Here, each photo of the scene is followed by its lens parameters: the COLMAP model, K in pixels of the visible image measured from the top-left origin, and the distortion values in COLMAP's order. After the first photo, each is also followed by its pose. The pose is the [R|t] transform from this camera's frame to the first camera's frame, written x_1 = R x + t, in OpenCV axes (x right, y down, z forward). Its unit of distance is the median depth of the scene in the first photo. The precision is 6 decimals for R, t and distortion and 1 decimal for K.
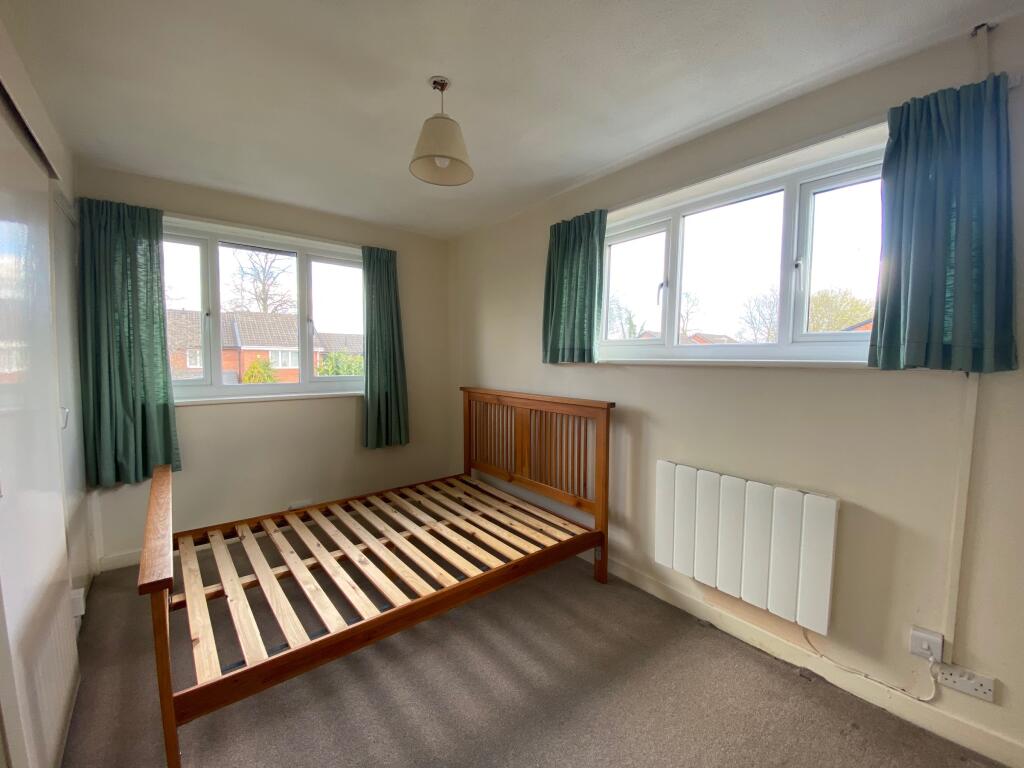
lens RADIAL K [[412.8, 0, 511.7], [0, 412.8, 382.6], [0, 0, 1]] dist [0.017504, -0.018442]
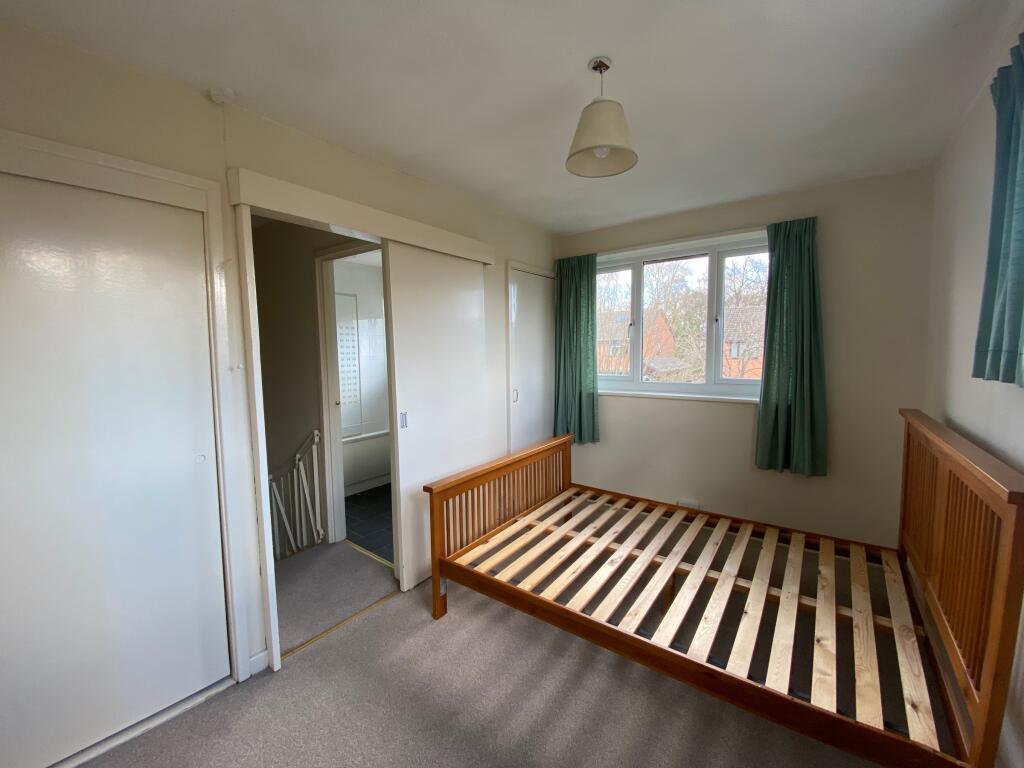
lens RADIAL K [[412.8, 0, 511.7], [0, 412.8, 382.6], [0, 0, 1]] dist [0.017504, -0.018442]
pose [[0.239219, 0.068402, -0.968553, 0.424285], [-0.044068, 0.997252, 0.059545, -0.050250], [0.969965, 0.028438, 0.241576, 0.378940]]
